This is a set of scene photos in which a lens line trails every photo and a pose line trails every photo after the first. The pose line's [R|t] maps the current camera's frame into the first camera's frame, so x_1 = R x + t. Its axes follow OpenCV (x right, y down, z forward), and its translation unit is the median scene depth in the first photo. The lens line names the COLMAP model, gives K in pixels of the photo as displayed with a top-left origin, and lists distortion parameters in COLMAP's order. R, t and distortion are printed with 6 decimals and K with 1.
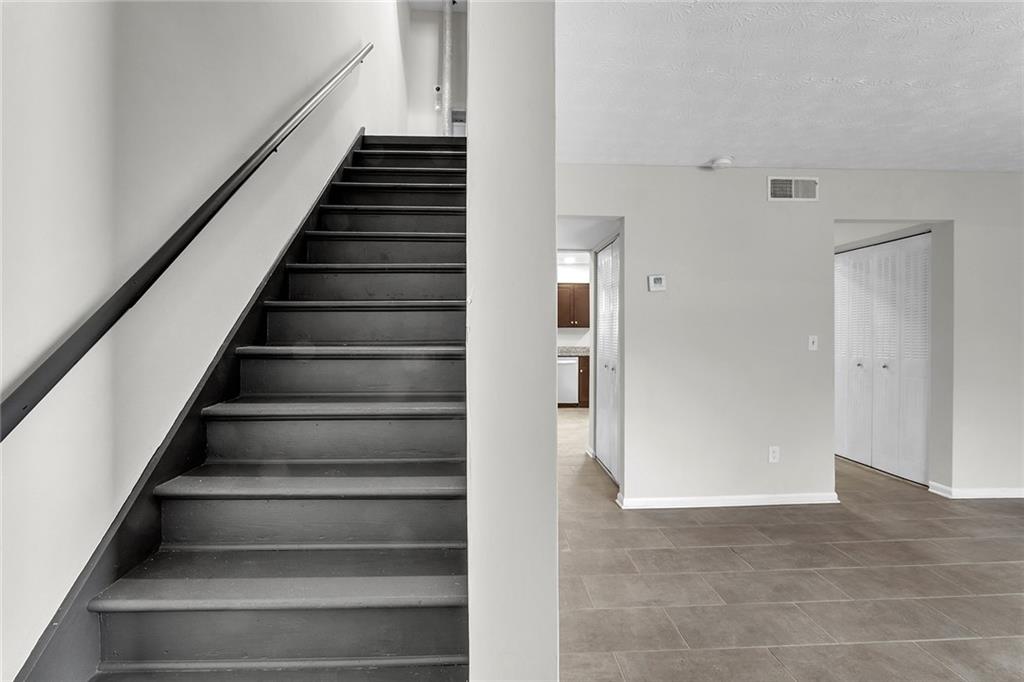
lens RADIAL K [[495.6, 0, 512.5], [0, 495.6, 335.7], [0, 0, 1]] dist [-0.013589, 0.003979]
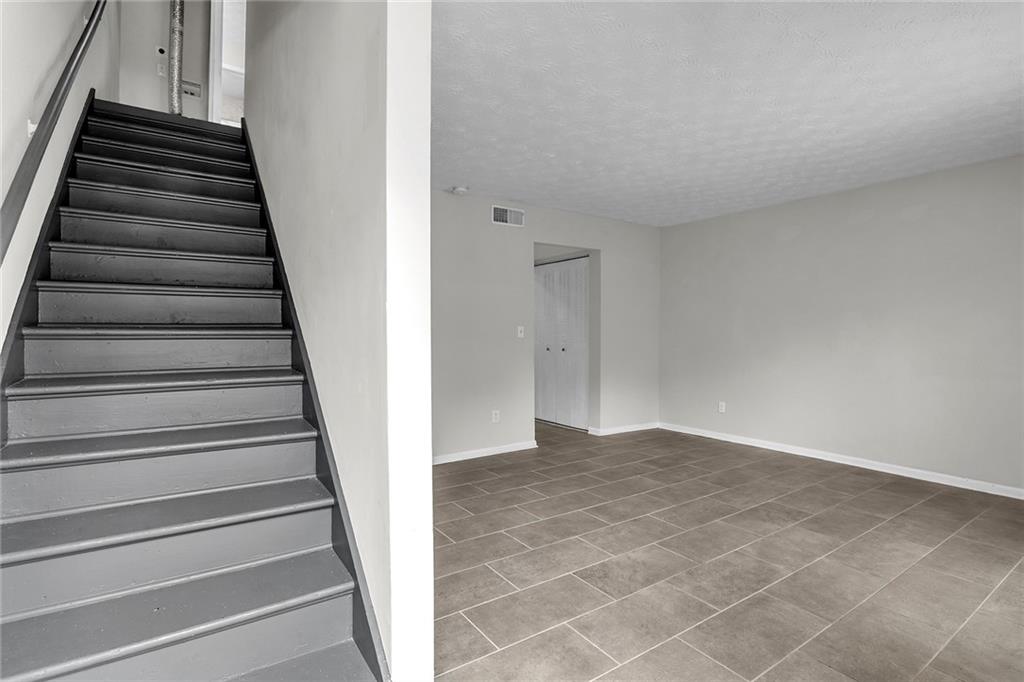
lens RADIAL K [[502.9, 0, 512.6], [0, 502.9, 339.0], [0, 0, 1]] dist [-0.002525, 0.000414]
pose [[0.852214, -0.007436, 0.523141, -0.143759], [0.001928, 0.999937, 0.011072, 0.020123], [-0.523190, -0.008427, 0.852174, -0.179312]]
